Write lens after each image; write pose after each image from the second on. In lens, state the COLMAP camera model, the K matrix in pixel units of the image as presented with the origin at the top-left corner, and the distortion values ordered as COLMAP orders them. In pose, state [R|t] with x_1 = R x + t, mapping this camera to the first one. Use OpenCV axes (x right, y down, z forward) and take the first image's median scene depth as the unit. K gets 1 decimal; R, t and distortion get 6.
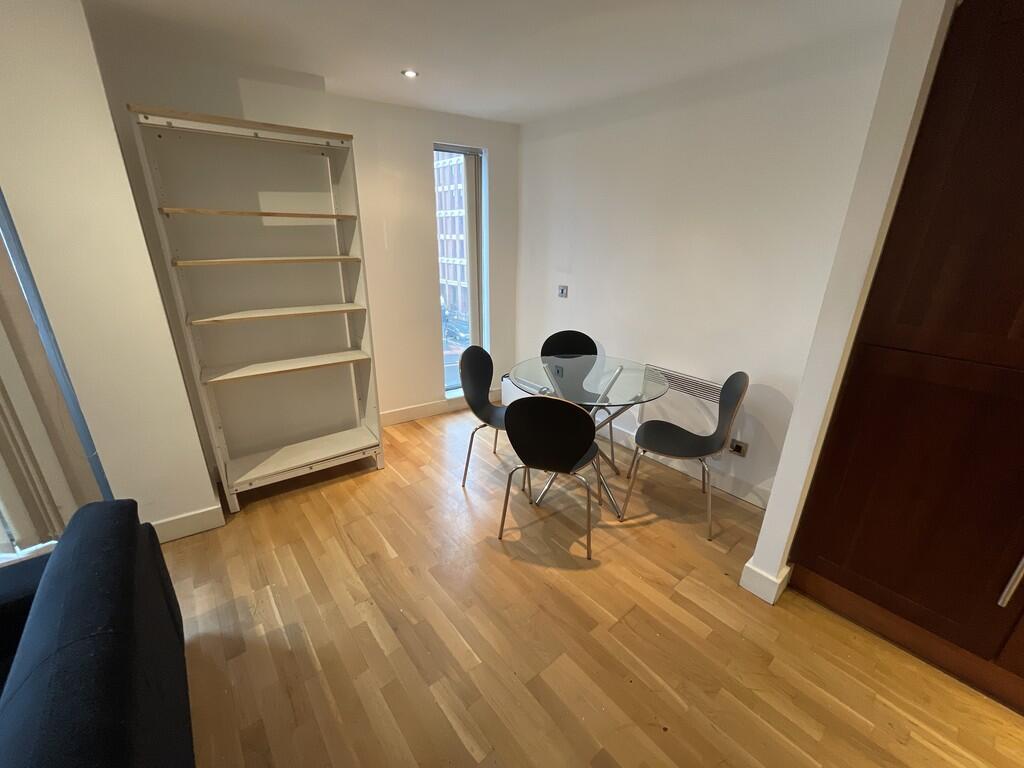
lens RADIAL K [[415.7, 0, 509.8], [0, 415.7, 385.6], [0, 0, 1]] dist [-0.000638, 0.000180]
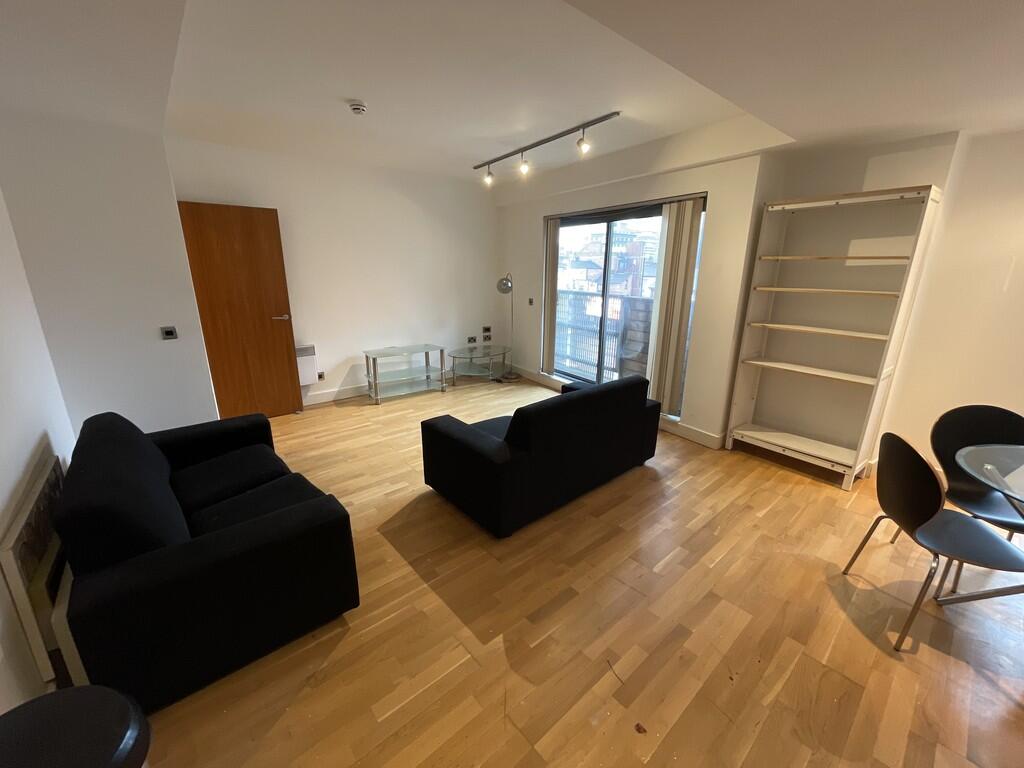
lens RADIAL K [[415.7, 0, 509.8], [0, 415.7, 385.6], [0, 0, 1]] dist [-0.000638, 0.000180]
pose [[0.026500, 0.268472, -0.962923, 0.790499], [-0.347159, 0.905780, 0.242986, -0.000178], [0.937432, 0.327849, 0.117206, -0.004991]]
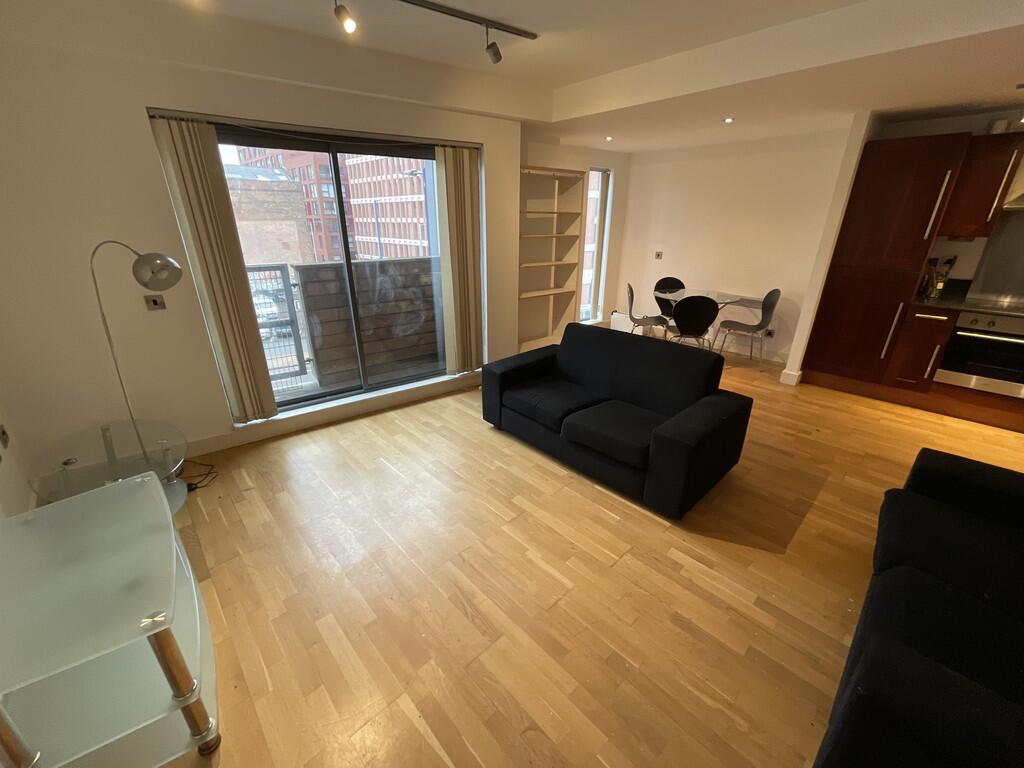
lens RADIAL K [[413.5, 0, 510.0], [0, 413.5, 384.7], [0, 0, 1]] dist [-0.002111, -0.000333]
pose [[0.997869, -0.031186, 0.057308, -0.883805], [0.028961, 0.998810, 0.039252, 0.320897], [-0.058464, -0.037509, 0.997585, -0.977039]]
